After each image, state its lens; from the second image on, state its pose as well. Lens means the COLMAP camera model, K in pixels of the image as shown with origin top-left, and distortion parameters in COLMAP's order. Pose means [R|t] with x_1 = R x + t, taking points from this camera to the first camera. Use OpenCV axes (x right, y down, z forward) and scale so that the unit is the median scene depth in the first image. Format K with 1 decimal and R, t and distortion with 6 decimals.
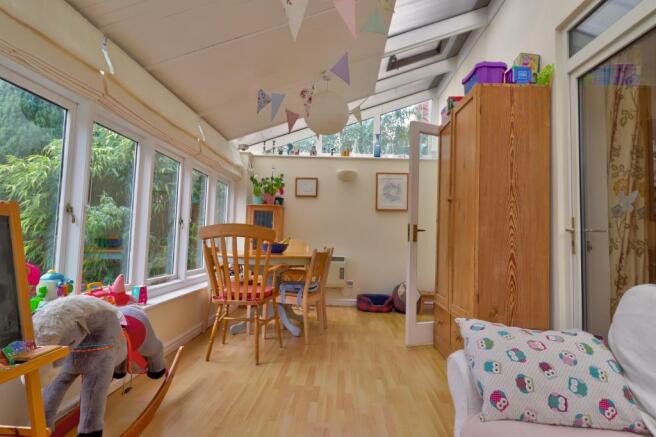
lens RADIAL K [[380.7, 0, 328.0], [0, 380.7, 218.5], [0, 0, 1]] dist [0.001853, -0.017554]
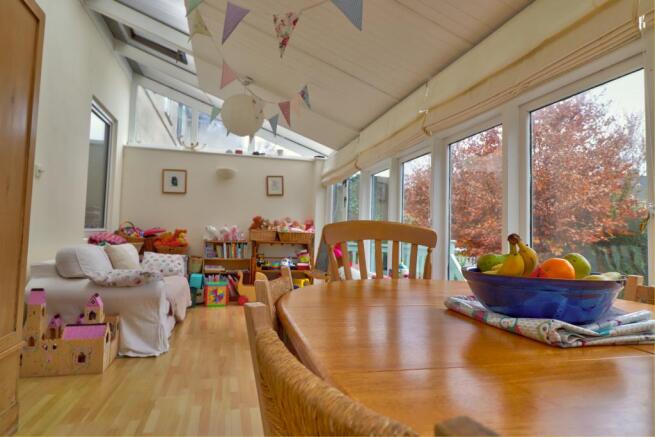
lens RADIAL K [[380.1, 0, 327.5], [0, 380.1, 218.5], [0, 0, 1]] dist [0.001853, -0.017554]
pose [[-0.954916, -0.072435, -0.287905, 0.049944], [-0.041461, 0.992812, -0.112269, 0.107830], [0.293968, -0.095271, -0.951055, 1.963603]]
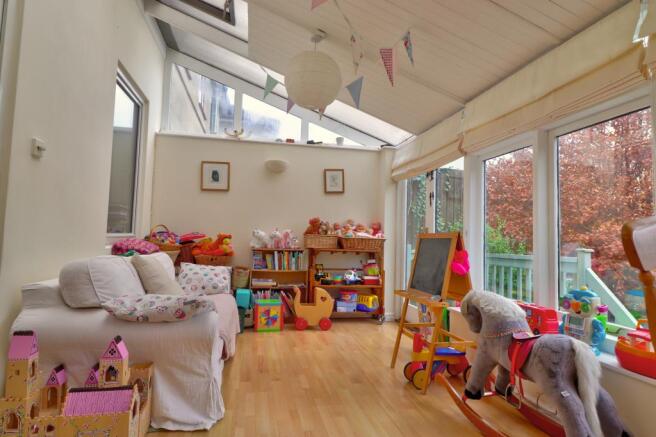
lens RADIAL K [[380.7, 0, 328.0], [0, 380.7, 218.5], [0, 0, 1]] dist [0.001853, -0.017554]
pose [[-0.970522, -0.073178, -0.229636, 0.131604], [-0.045697, 0.991380, -0.122792, 0.089444], [0.236642, -0.108679, -0.965500, 1.608434]]
